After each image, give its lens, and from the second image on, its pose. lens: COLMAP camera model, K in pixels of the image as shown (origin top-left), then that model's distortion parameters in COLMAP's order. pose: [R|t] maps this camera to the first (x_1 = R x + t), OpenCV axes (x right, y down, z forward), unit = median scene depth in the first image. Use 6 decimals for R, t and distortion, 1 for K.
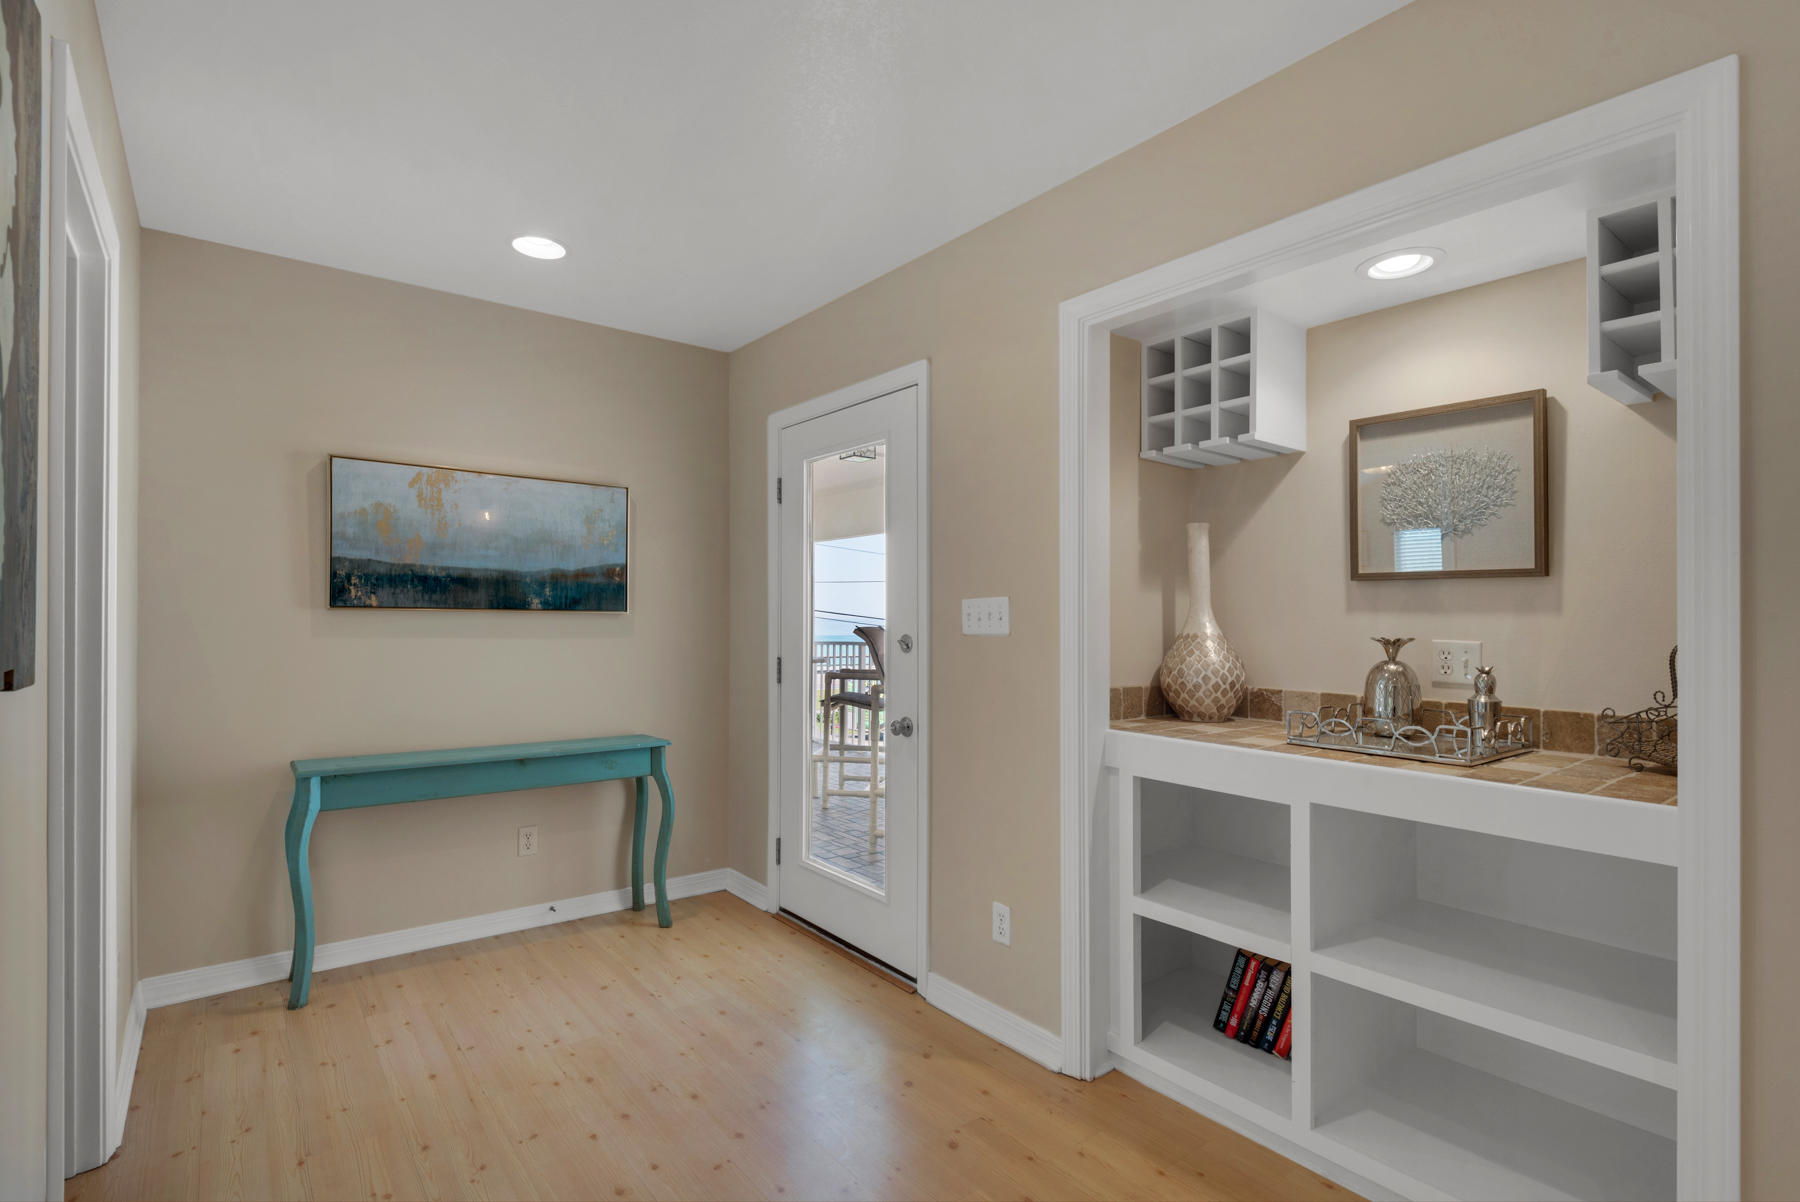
lens RADIAL K [[856.7, 0, 899.6], [0, 856.7, 617.0], [0, 0, 1]] dist [0.002083, 0.000107]
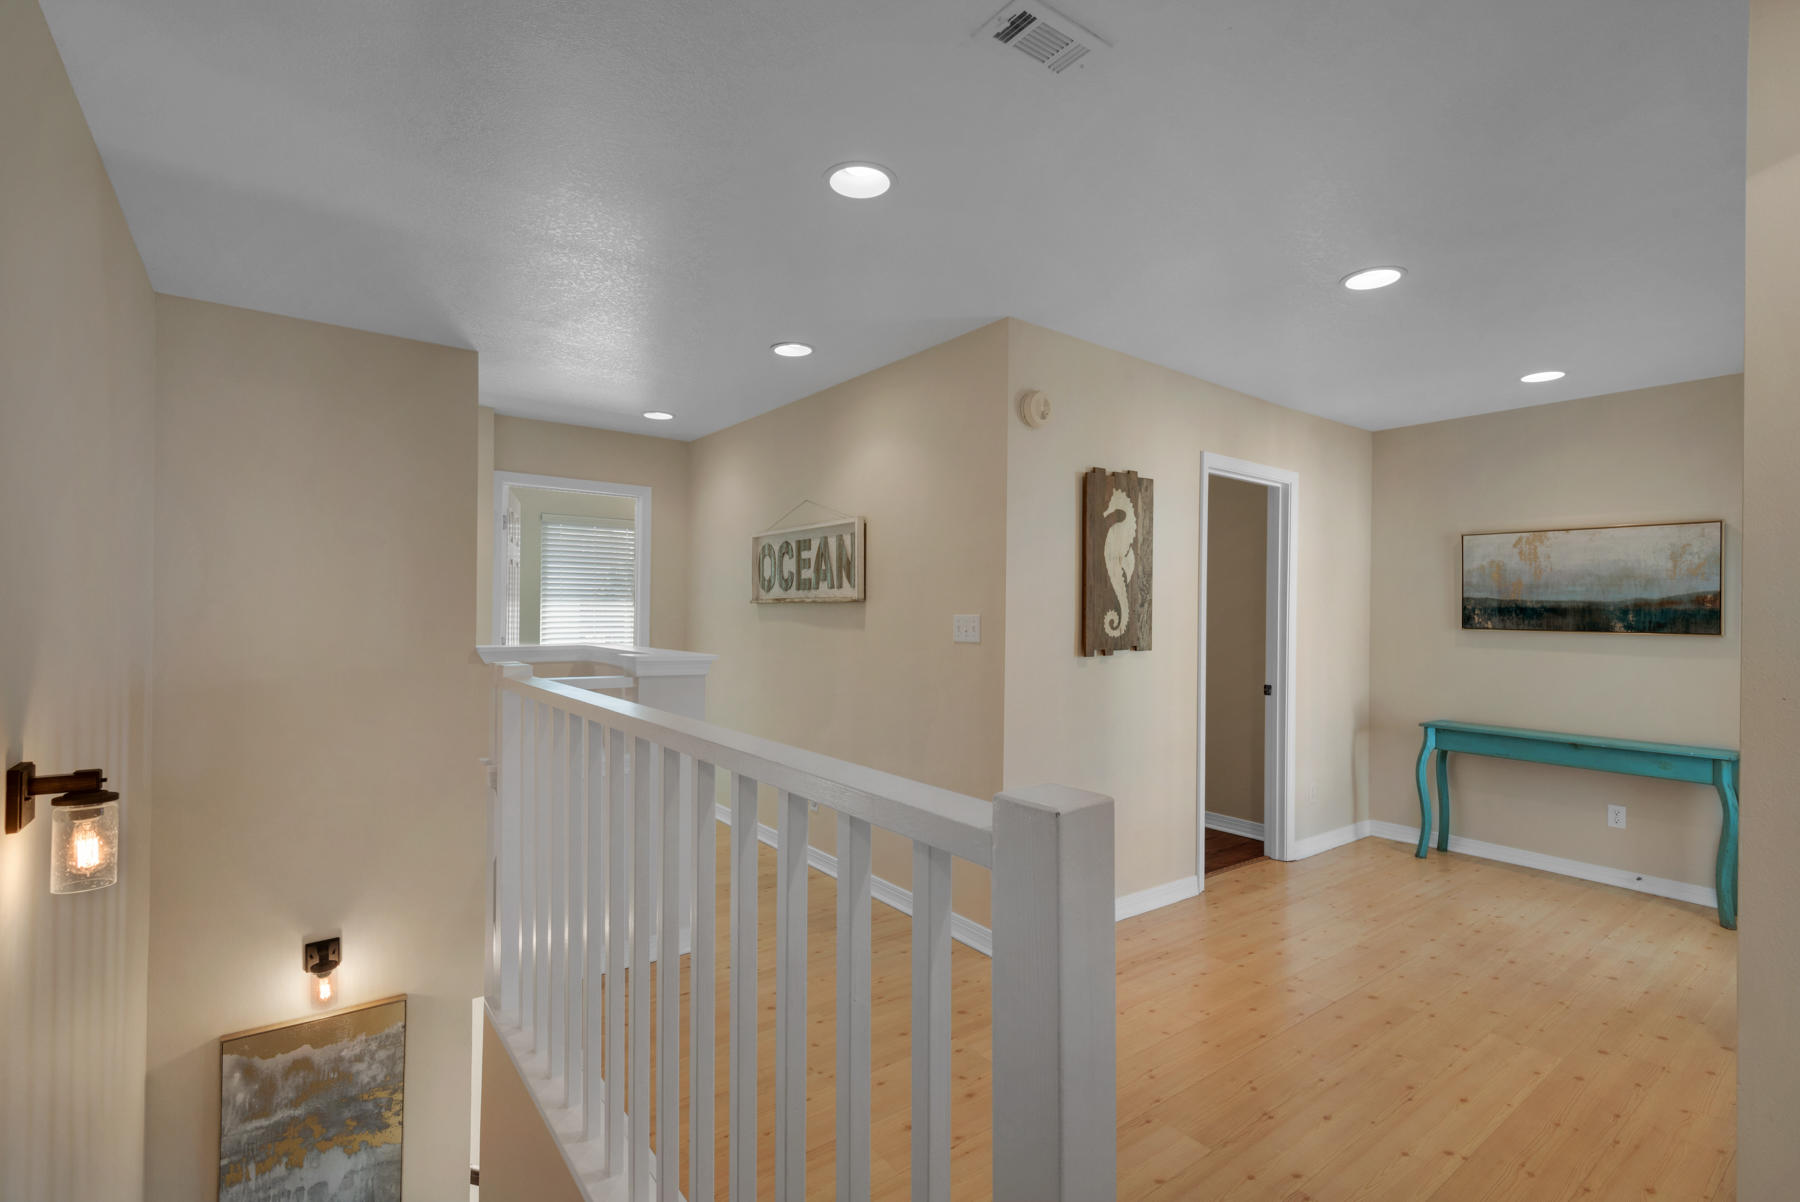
lens RADIAL K [[808.3, 0, 900.1], [0, 808.3, 596.9], [0, 0, 1]] dist [0.032387, -0.022364]
pose [[-0.023029, -0.027290, -0.999362, 0.846553], [-0.013055, 0.999550, -0.026995, -0.014607], [0.999650, 0.012425, -0.023375, -0.023453]]
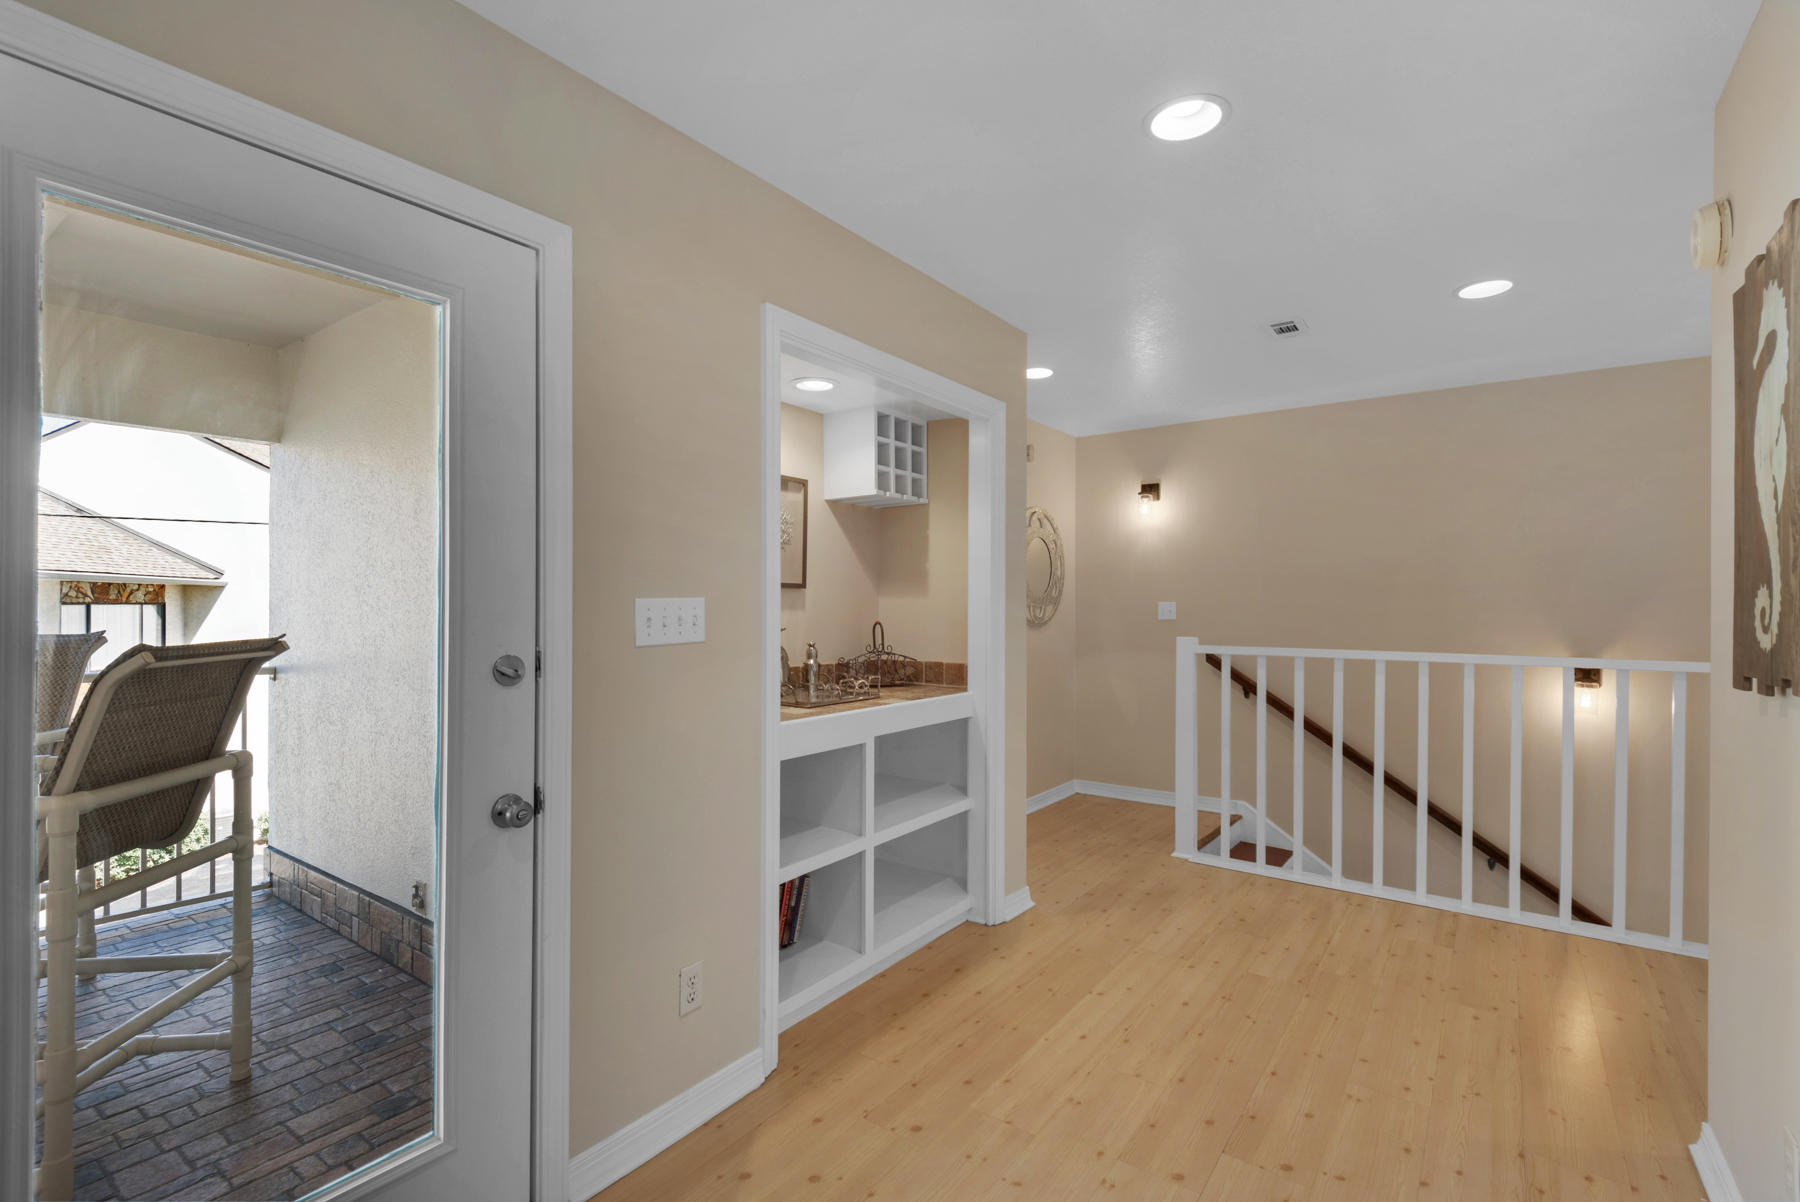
lens RADIAL K [[808.3, 0, 900.1], [0, 808.3, 596.9], [0, 0, 1]] dist [0.032387, -0.022364]
pose [[-0.265661, -0.003877, 0.964059, -0.566944], [-0.008510, 0.999962, 0.001676, -0.022155], [-0.964029, -0.007759, -0.265684, 0.820441]]
